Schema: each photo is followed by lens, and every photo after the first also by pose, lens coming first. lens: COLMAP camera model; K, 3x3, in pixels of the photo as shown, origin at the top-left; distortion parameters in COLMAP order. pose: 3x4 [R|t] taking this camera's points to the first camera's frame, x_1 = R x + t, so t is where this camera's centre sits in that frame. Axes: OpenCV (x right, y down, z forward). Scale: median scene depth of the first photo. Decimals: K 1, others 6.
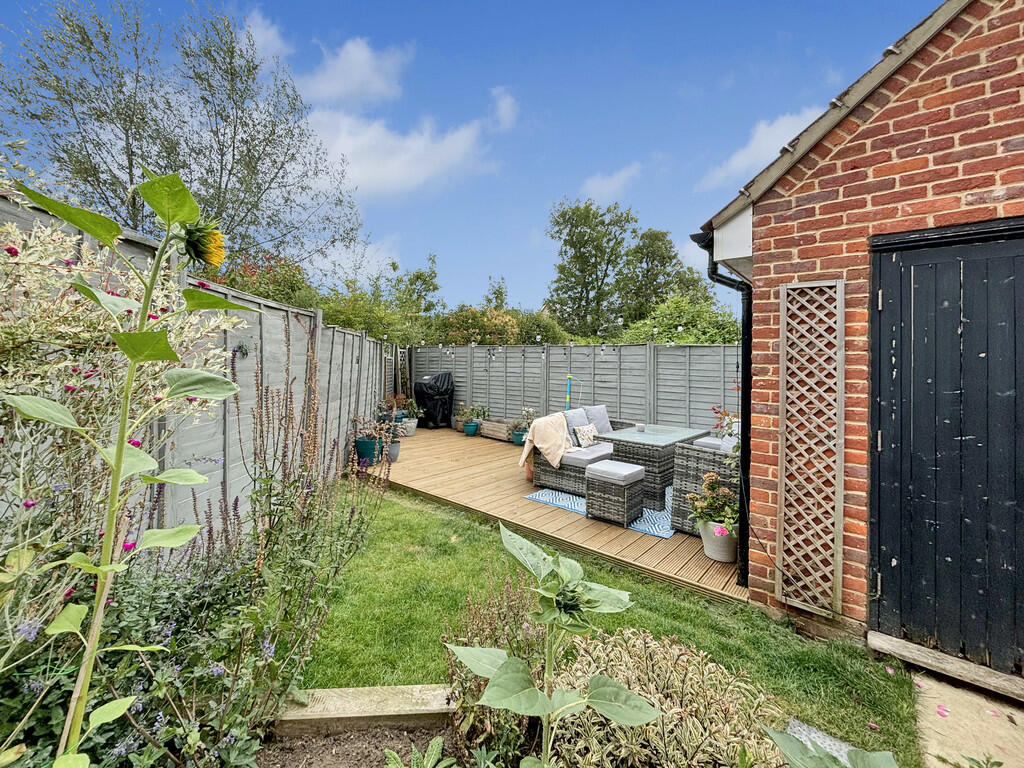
lens RADIAL K [[411.5, 0, 520.6], [0, 411.5, 362.4], [0, 0, 1]] dist [-0.001855, -0.001542]
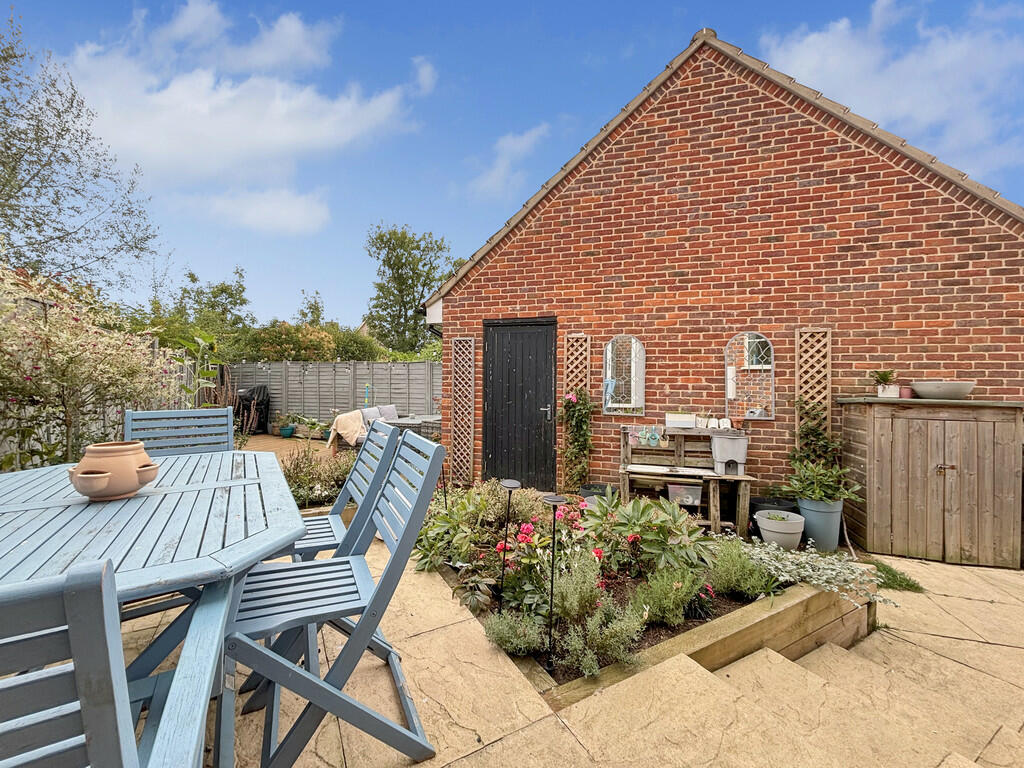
lens RADIAL K [[411.5, 0, 511.3], [0, 411.5, 374.3], [0, 0, 1]] dist [-0.001855, -0.001542]
pose [[0.926332, -0.011920, 0.376520, 0.056806], [0.012646, 0.999920, 0.000545, 0.002858], [-0.376497, 0.004256, 0.926408, -0.580083]]
